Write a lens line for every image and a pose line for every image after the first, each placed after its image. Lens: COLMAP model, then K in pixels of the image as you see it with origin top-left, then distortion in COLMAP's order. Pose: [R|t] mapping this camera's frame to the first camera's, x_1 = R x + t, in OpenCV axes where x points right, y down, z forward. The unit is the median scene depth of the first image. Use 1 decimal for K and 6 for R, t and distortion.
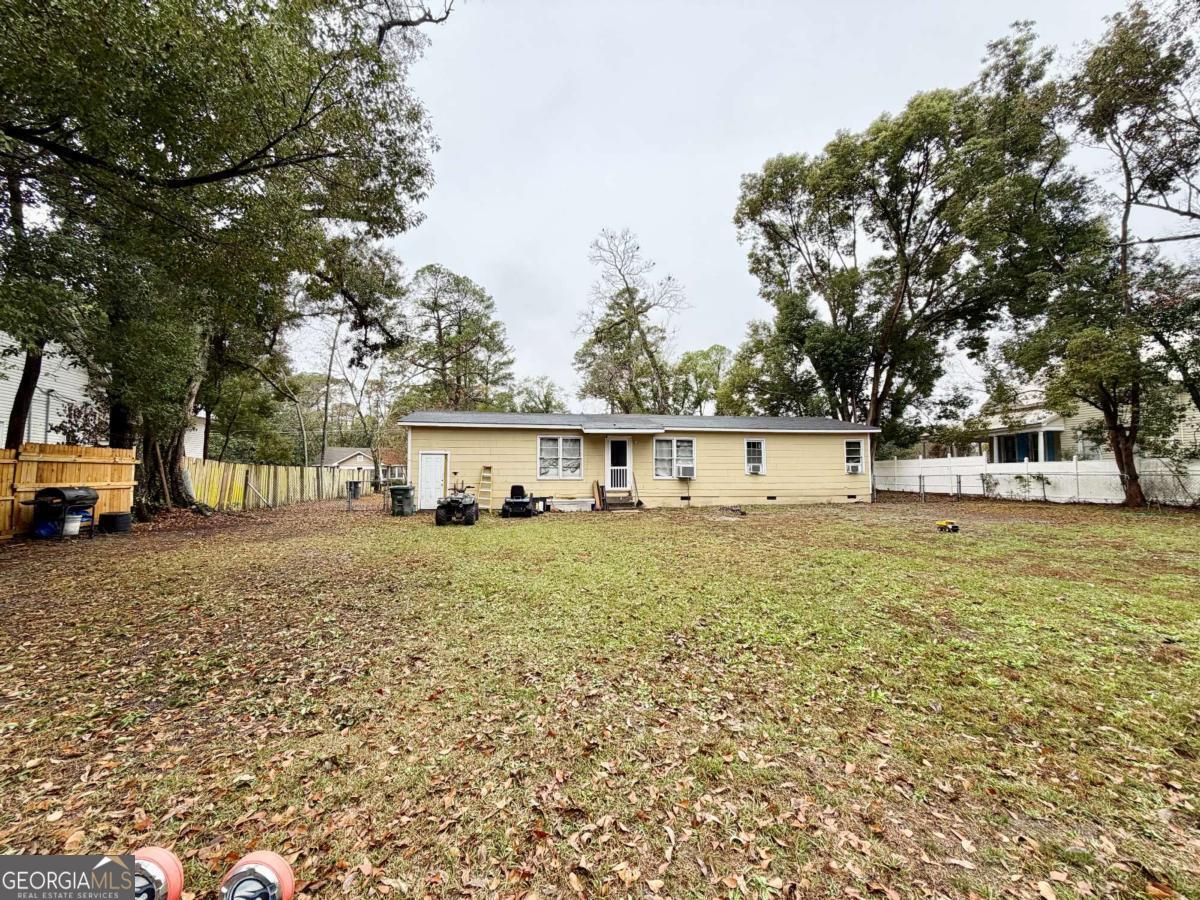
lens RADIAL K [[477.8, 0, 600.7], [0, 477.8, 450.7], [0, 0, 1]] dist [-0.001403, 0.000015]
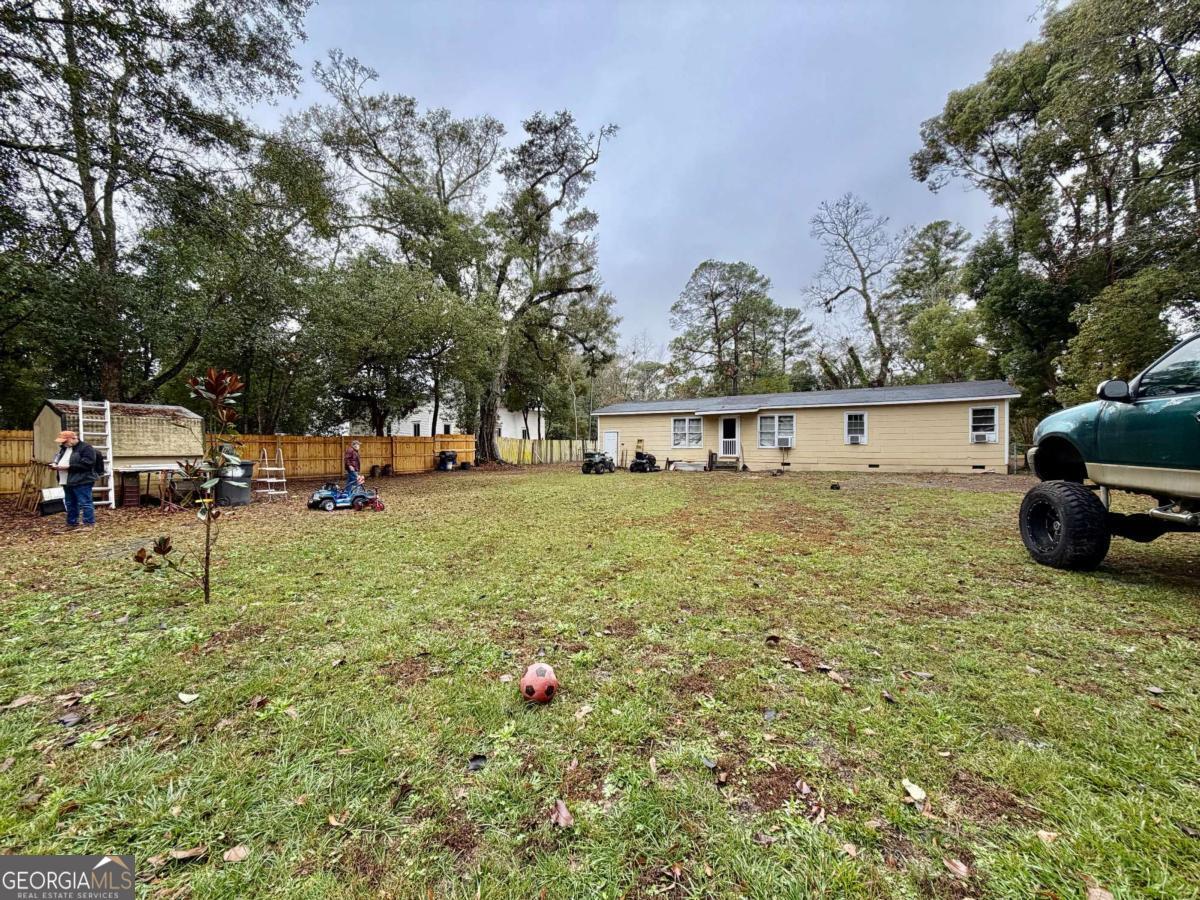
lens RADIAL K [[477.8, 0, 599.2], [0, 477.8, 449.4], [0, 0, 1]] dist [-0.001403, 0.000015]
pose [[0.767376, 0.003761, -0.641186, 0.604905], [0.036788, 0.998077, 0.049883, -0.016015], [0.640141, -0.061867, 0.765762, -0.236348]]
